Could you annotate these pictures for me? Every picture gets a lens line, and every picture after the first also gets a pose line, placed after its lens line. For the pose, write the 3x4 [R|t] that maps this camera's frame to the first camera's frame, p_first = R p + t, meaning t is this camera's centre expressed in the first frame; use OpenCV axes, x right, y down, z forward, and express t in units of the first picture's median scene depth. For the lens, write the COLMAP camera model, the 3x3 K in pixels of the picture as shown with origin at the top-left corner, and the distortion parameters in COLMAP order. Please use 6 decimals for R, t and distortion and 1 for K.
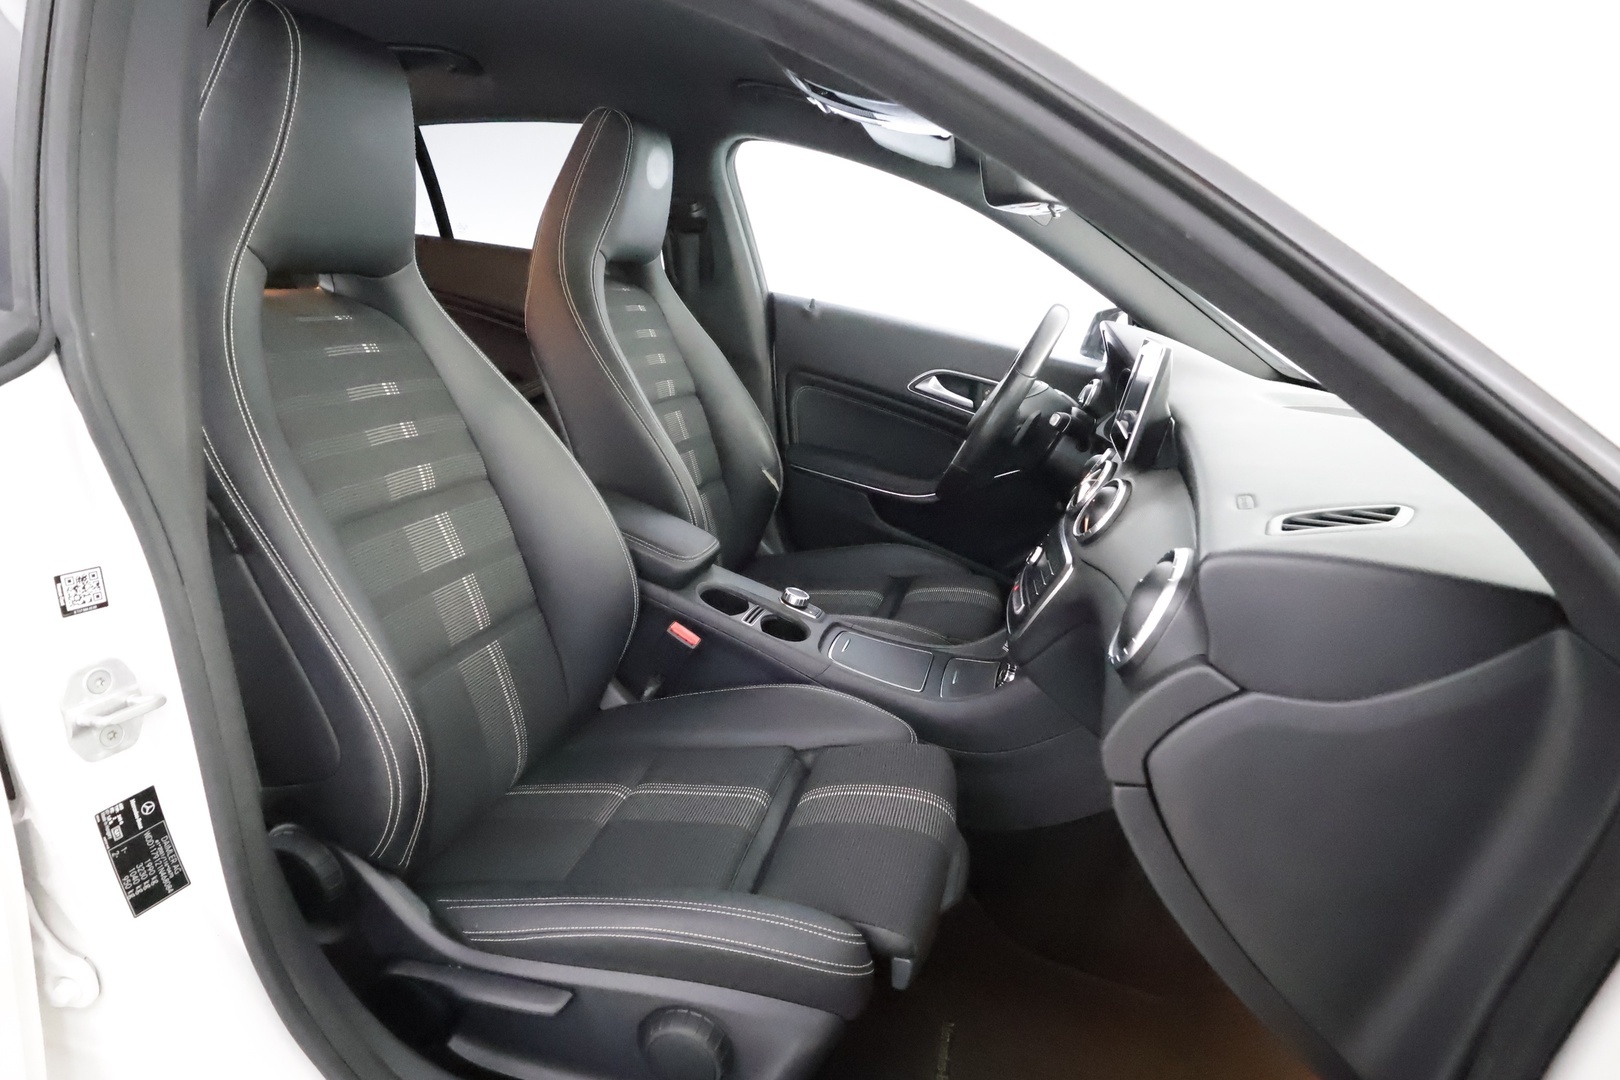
lens RADIAL K [[909.1, 0, 810.0], [0, 909.1, 540.0], [0, 0, 1]] dist [0.001683, -0.000010]
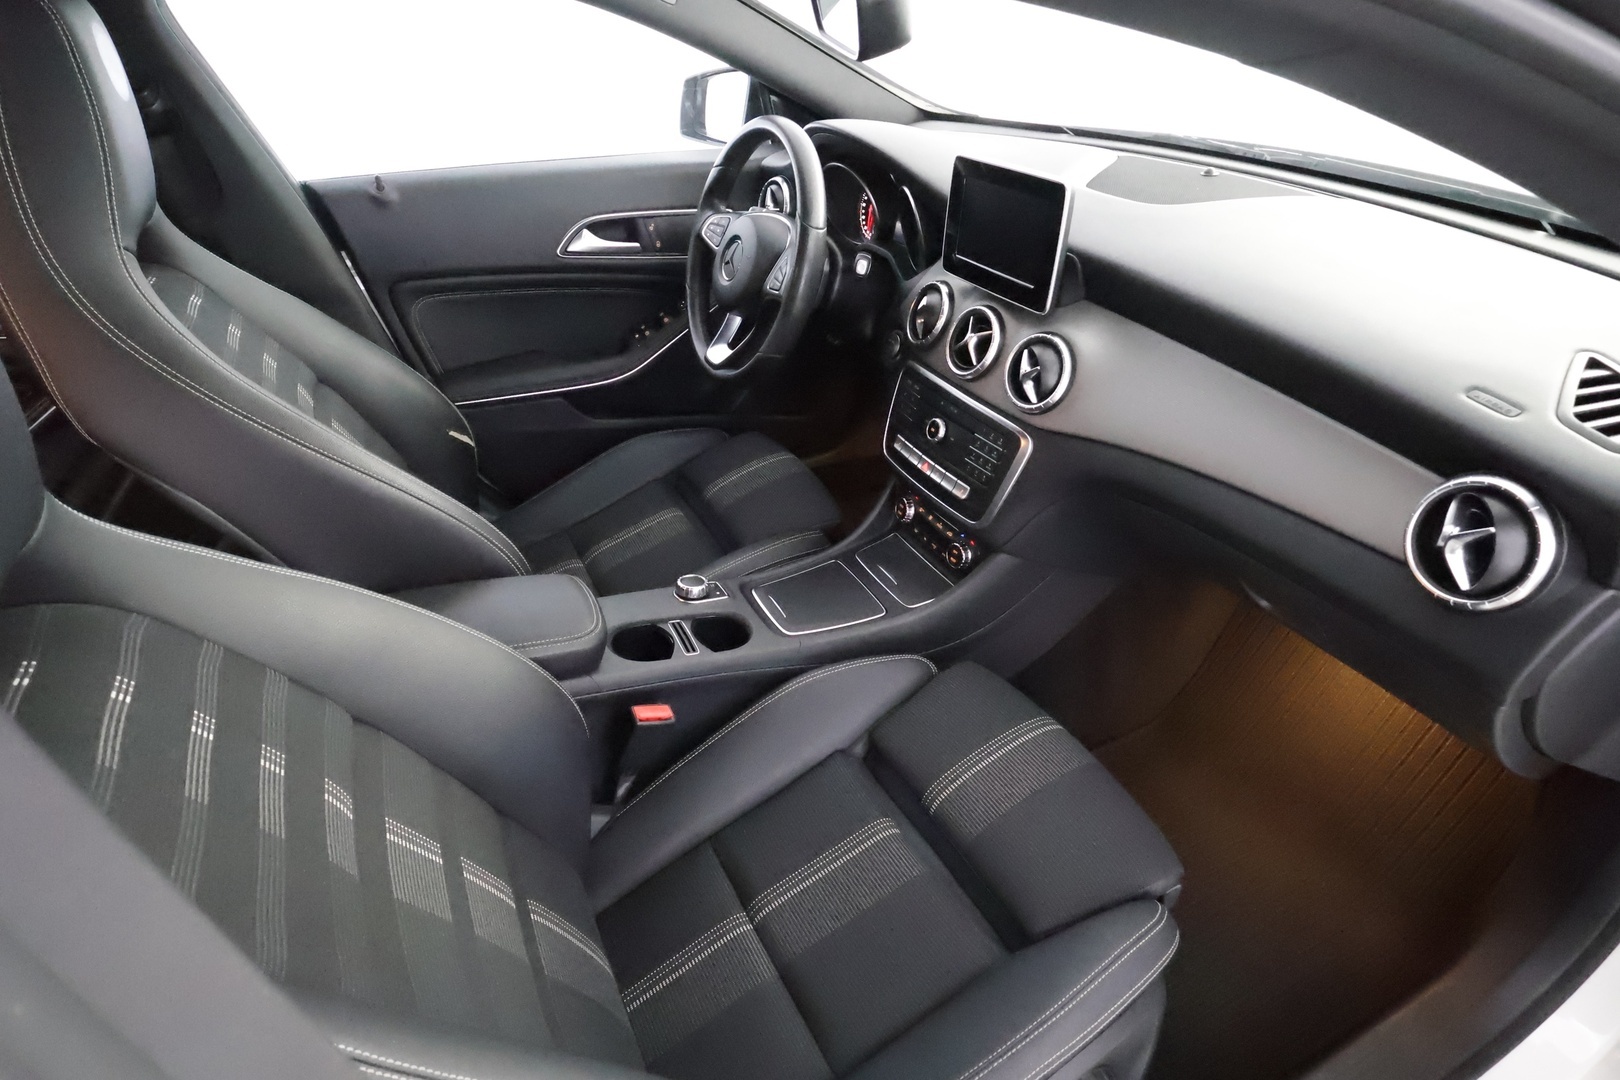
lens RADIAL K [[909.1, 0, 810.0], [0, 909.1, 540.0], [0, 0, 1]] dist [0.001683, -0.000010]
pose [[0.744119, -0.500629, 0.442332, -0.238485], [0.342911, 0.854478, 0.390229, -0.220675], [-0.573323, -0.138697, 0.807505, 0.234773]]
